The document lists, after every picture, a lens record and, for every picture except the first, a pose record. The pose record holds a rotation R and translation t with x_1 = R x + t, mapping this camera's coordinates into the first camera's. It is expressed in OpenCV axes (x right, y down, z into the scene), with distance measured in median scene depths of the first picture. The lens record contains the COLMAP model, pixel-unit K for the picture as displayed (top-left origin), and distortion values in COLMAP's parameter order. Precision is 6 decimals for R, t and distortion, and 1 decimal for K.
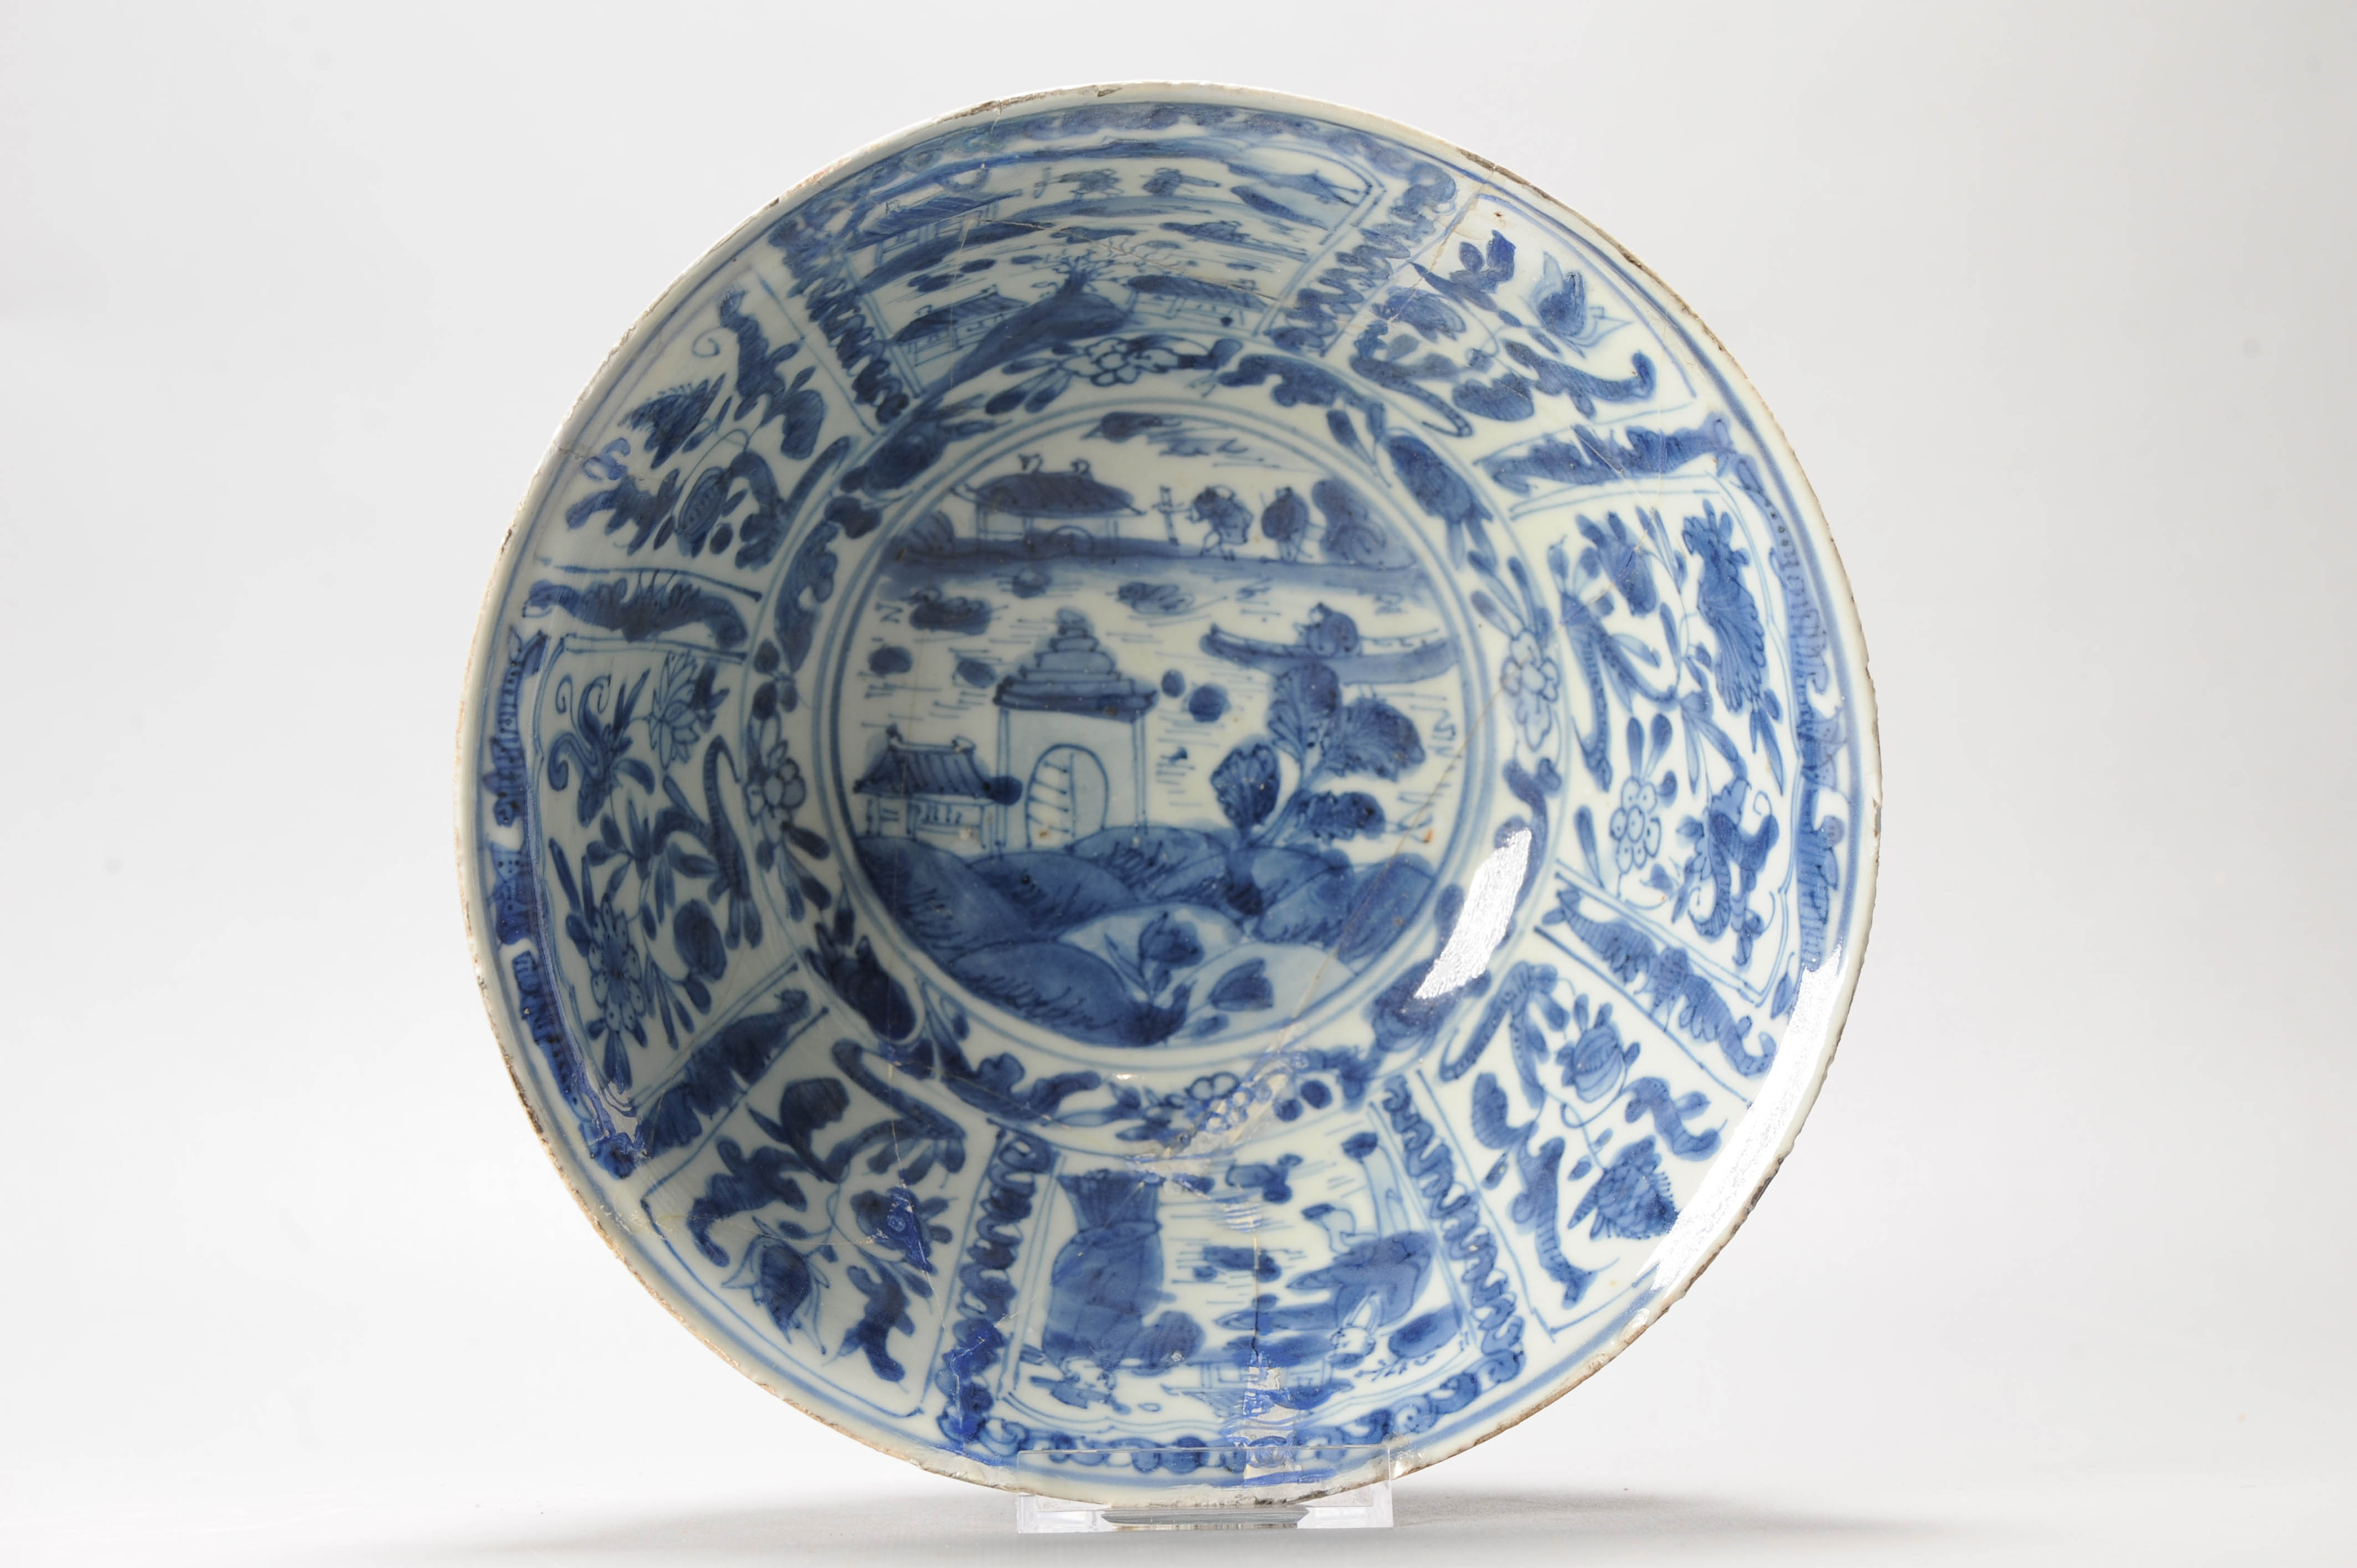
lens RADIAL K [[8122.5, 0, 1178.5], [0, 8122.5, 784.0], [0, 0, 1]] dist [-0.478874, 0.497670]
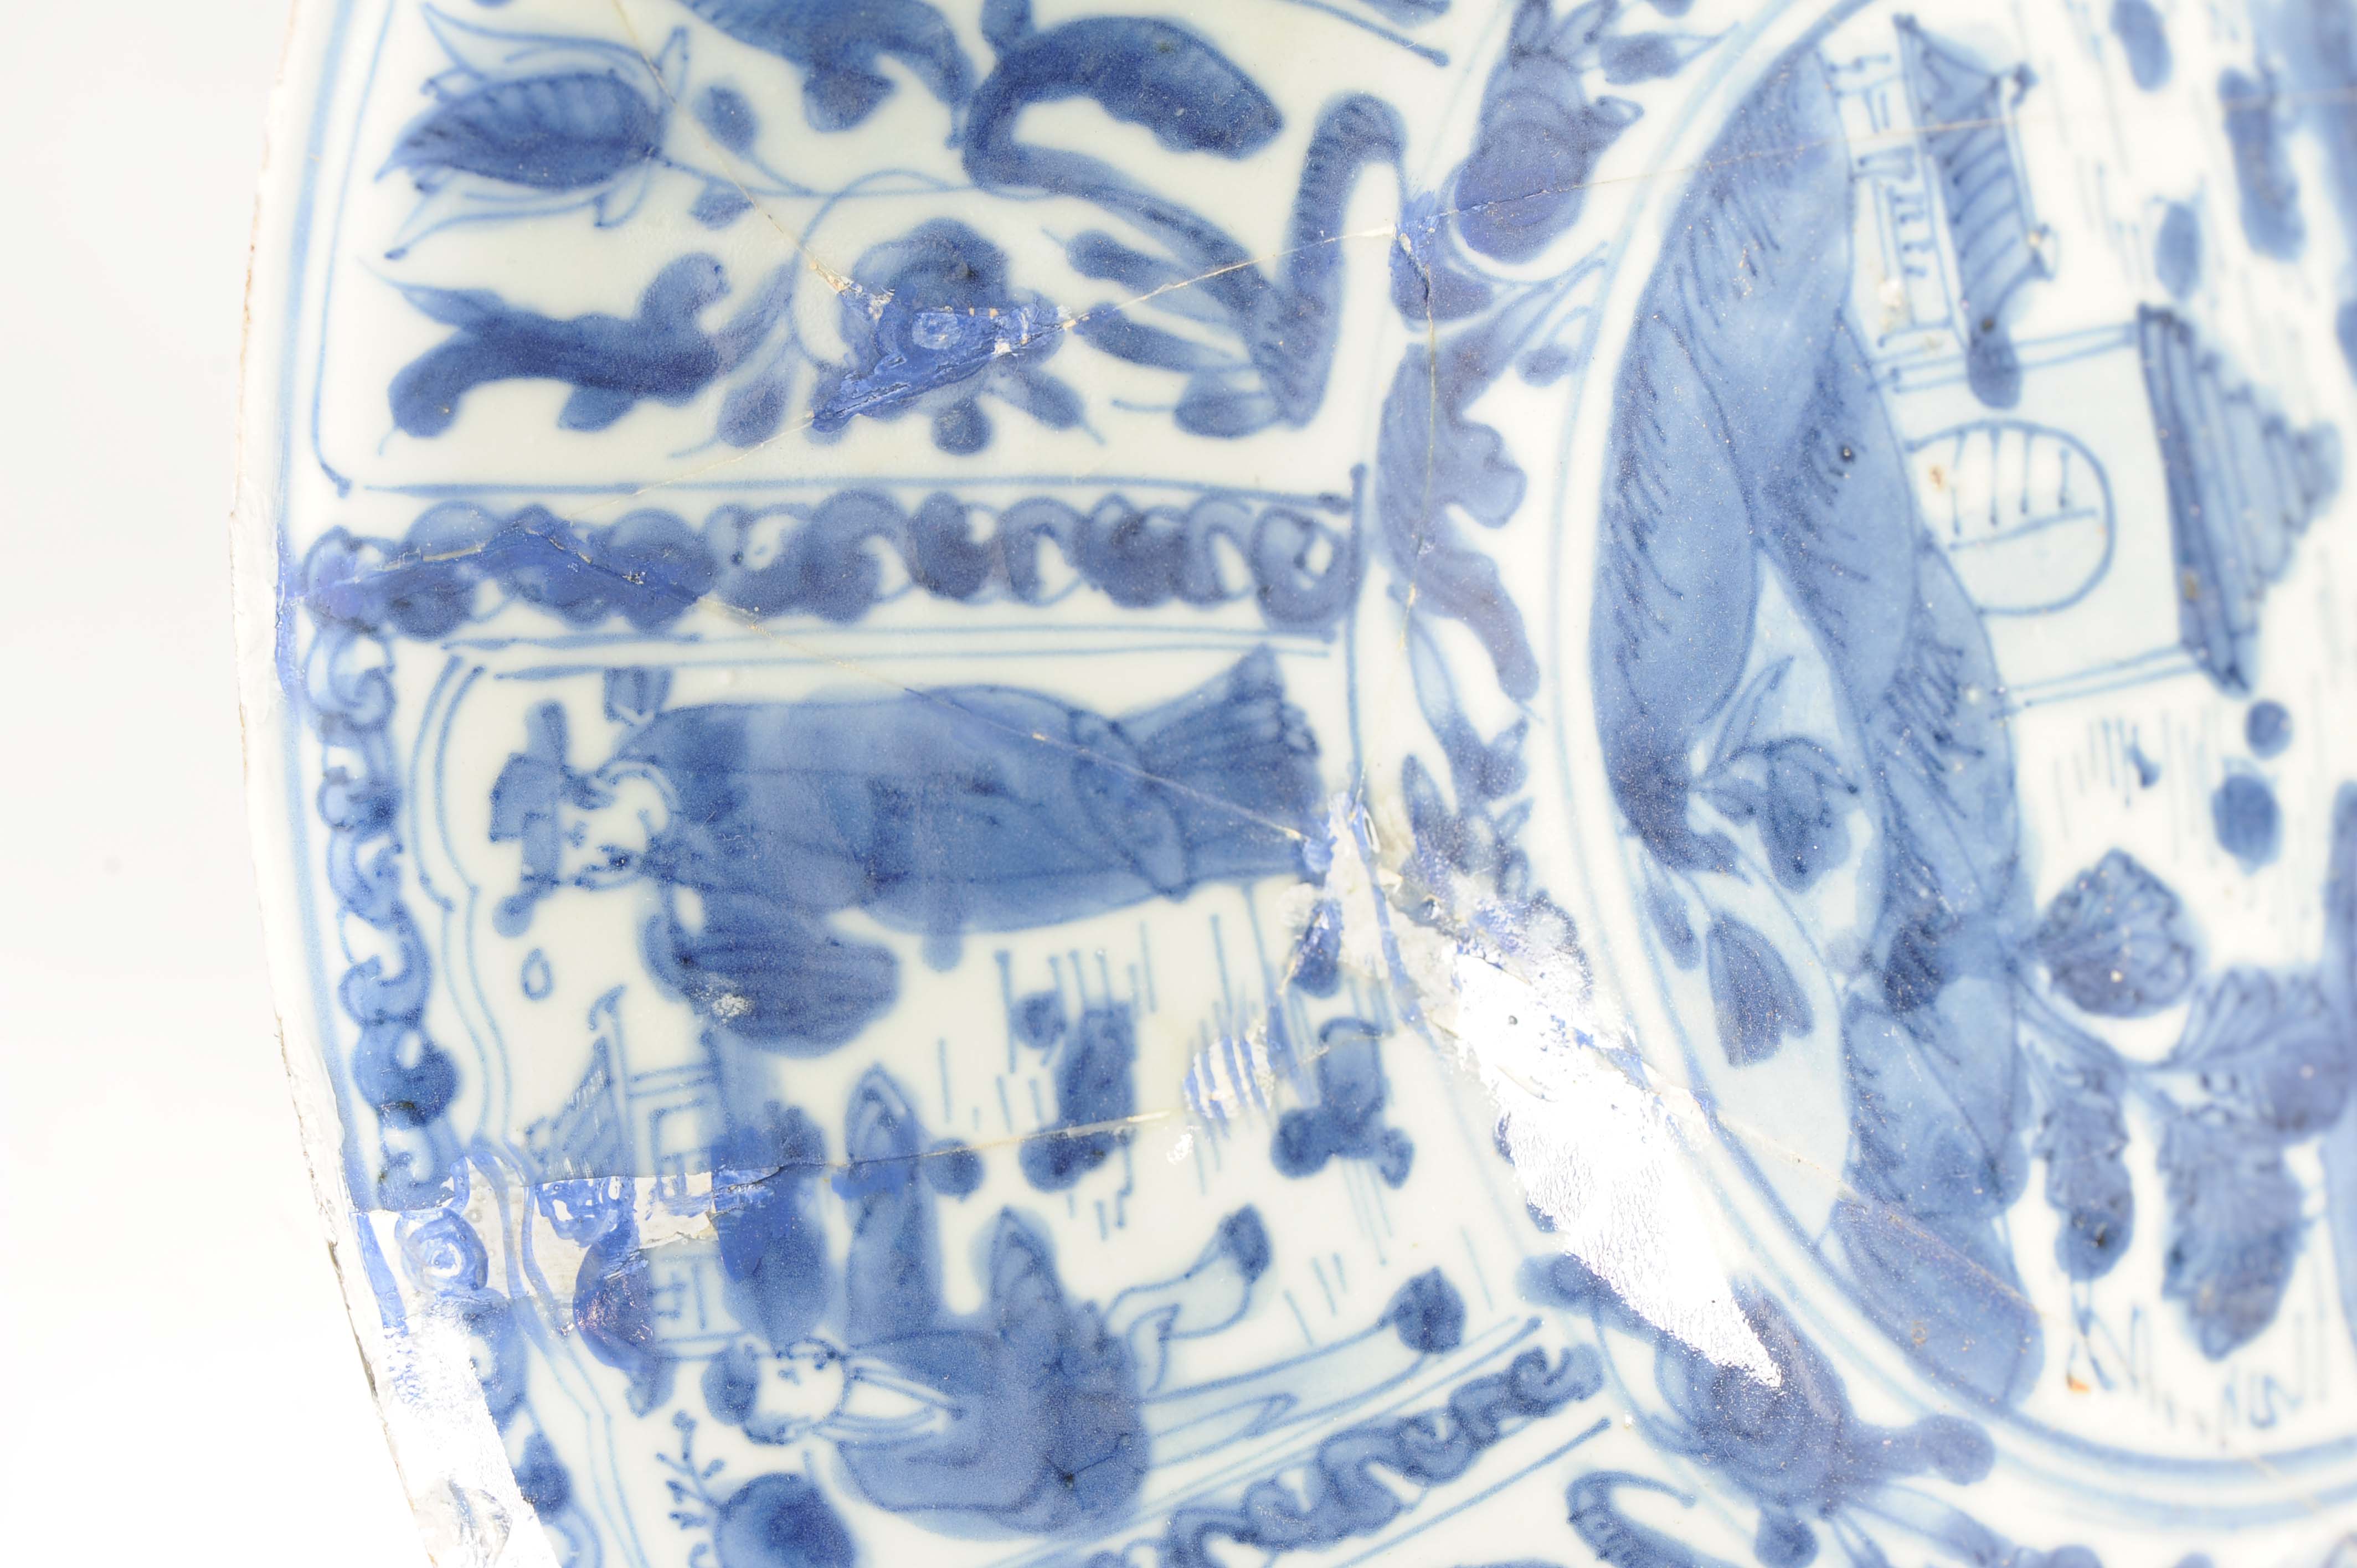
lens RADIAL K [[8122.5, 0, 1178.5], [0, 8122.5, 784.0], [0, 0, 1]] dist [-0.478874, 0.497670]
pose [[0.160889, 0.986144, -0.040439, 0.009661], [-0.708340, 0.143903, 0.691047, -0.254267], [0.687291, -0.082537, 0.721677, 0.677517]]
